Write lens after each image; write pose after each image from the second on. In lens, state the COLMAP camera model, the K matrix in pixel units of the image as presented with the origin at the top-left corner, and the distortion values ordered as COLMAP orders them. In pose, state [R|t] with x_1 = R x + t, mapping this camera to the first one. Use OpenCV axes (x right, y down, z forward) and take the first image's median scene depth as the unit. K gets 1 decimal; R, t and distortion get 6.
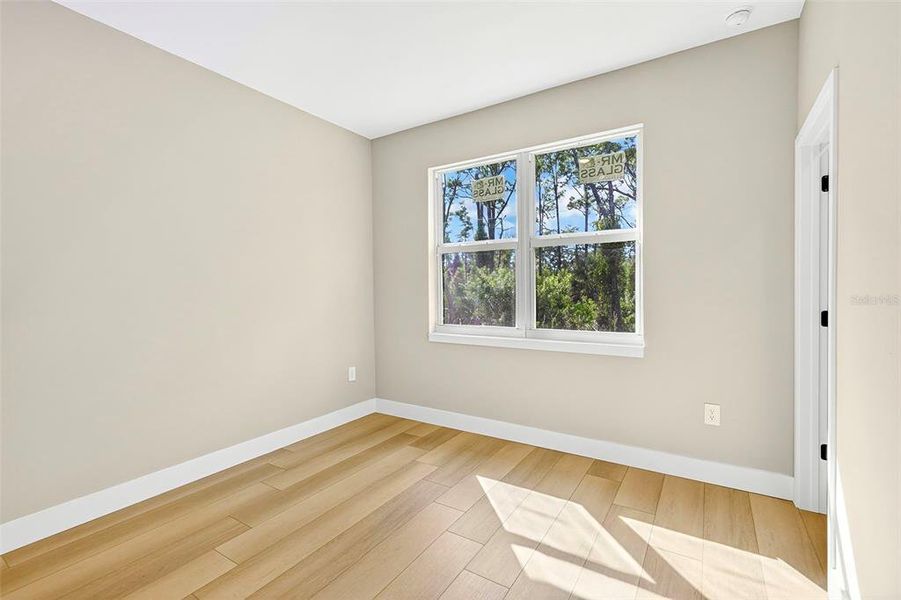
lens RADIAL K [[388.3, 0, 441.7], [0, 388.3, 294.9], [0, 0, 1]] dist [-0.000599, -0.000081]
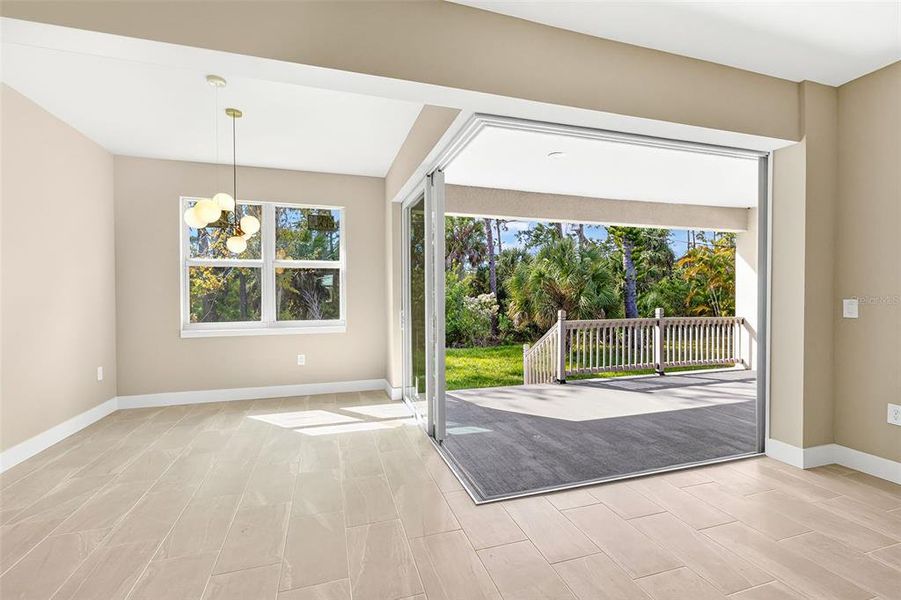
lens RADIAL K [[400.0, 0, 449.0], [0, 400.0, 297.5], [0, 0, 1]] dist [0.000718, 0.000120]
pose [[0.686392, -0.009383, 0.727171, -0.471538], [0.012935, 0.999916, 0.000693, 0.005593], [-0.727117, 0.008930, 0.686456, -0.587601]]
